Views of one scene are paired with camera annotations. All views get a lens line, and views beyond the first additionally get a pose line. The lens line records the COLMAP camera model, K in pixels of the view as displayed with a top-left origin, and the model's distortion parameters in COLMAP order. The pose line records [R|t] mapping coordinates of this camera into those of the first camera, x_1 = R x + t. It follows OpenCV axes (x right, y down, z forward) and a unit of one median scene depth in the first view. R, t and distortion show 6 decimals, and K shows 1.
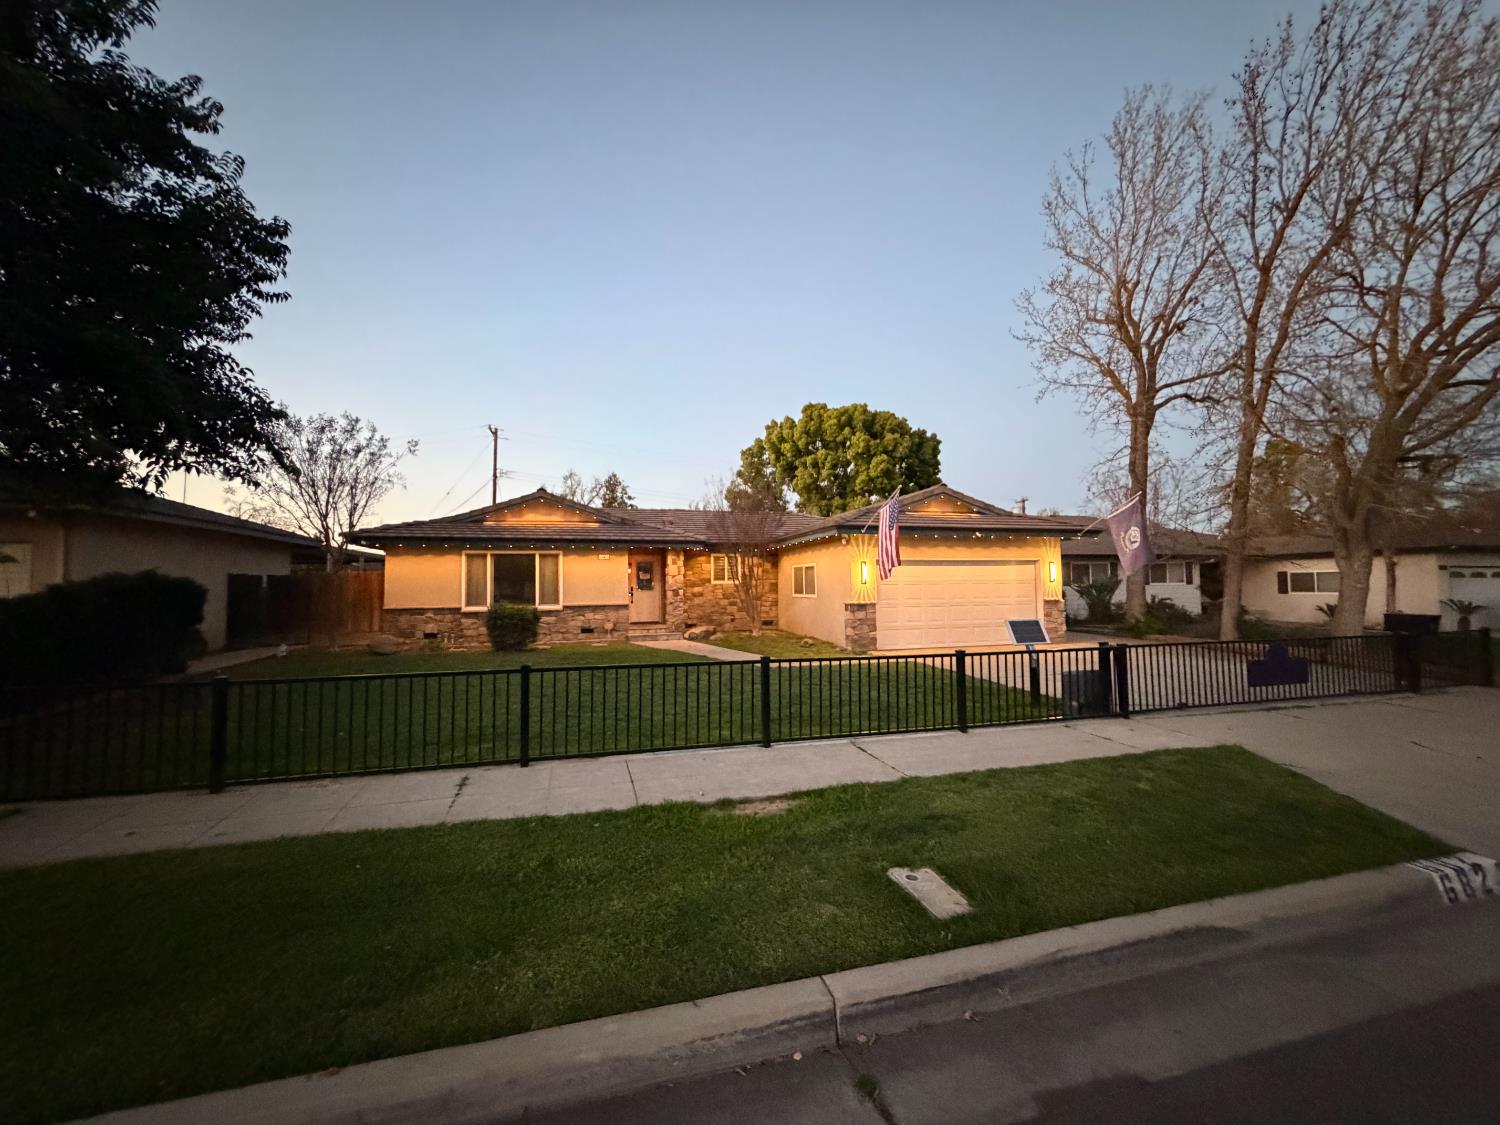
lens RADIAL K [[599.7, 0, 750.0], [0, 599.7, 562.5], [0, 0, 1]] dist [-0.002186, -0.000075]
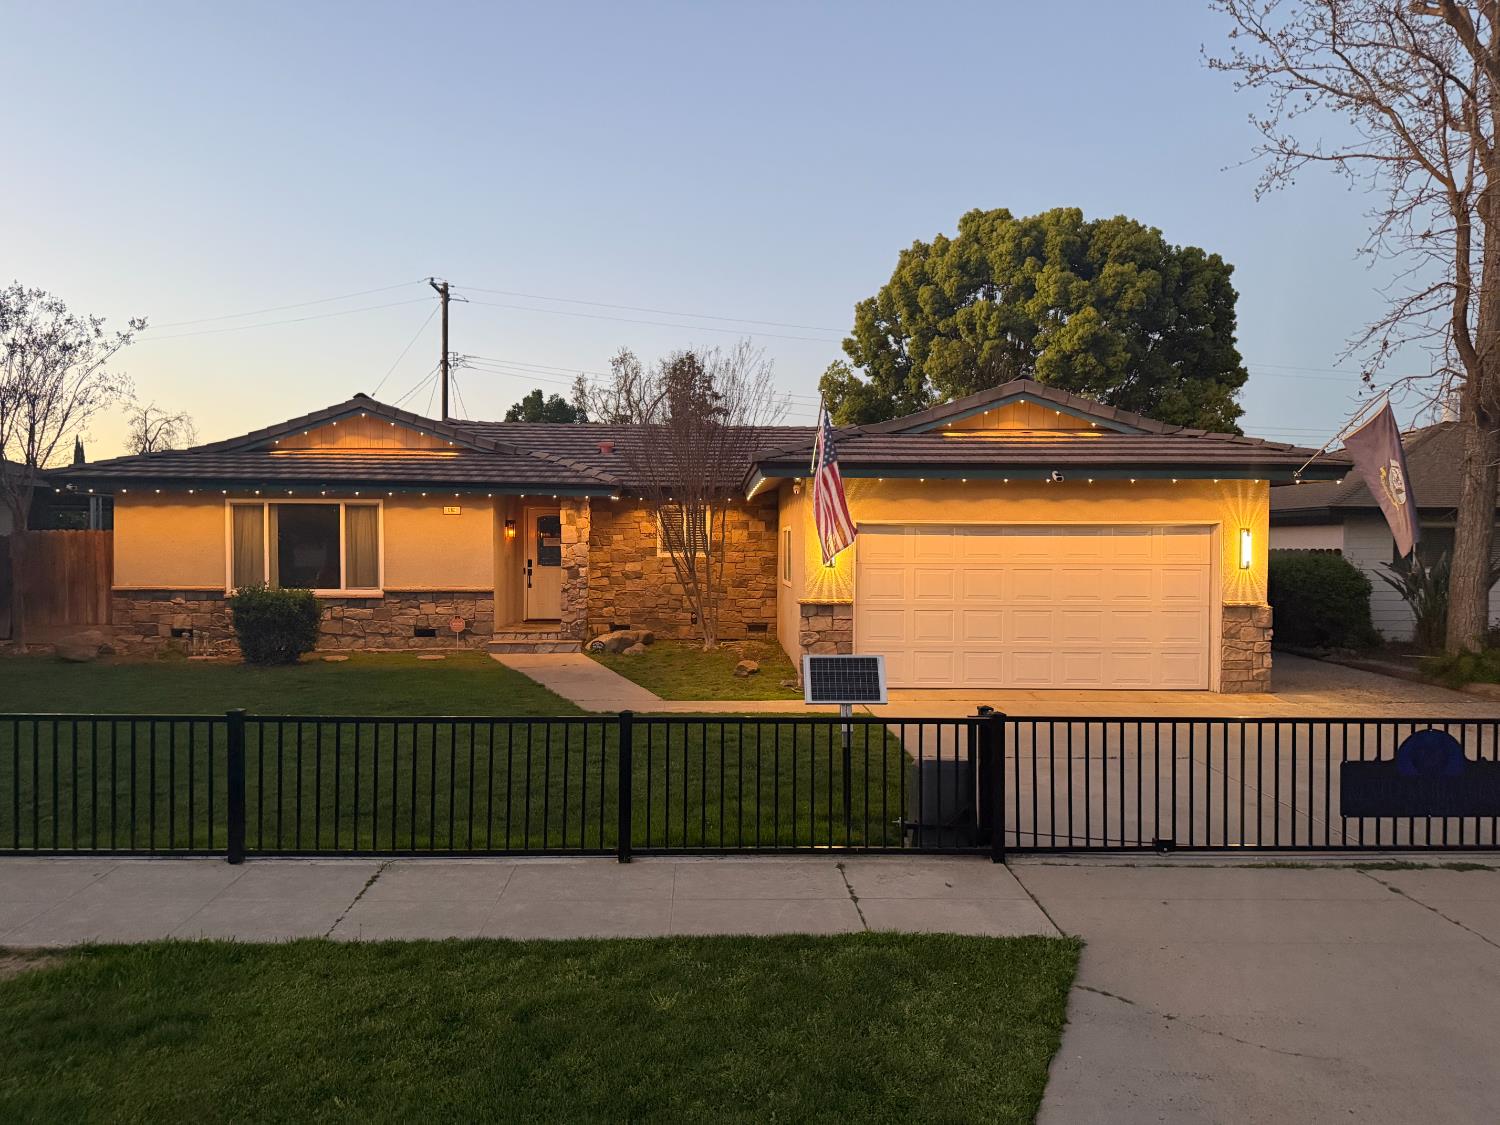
lens RADIAL K [[1049.8, 0, 745.4], [0, 1049.8, 585.6], [0, 0, 1]] dist [0.085368, -0.118377]
pose [[0.973848, 0.024482, -0.225876, 0.282022], [-0.006918, 0.996912, 0.078226, -0.018812], [0.227094, -0.074617, 0.971010, 0.044176]]
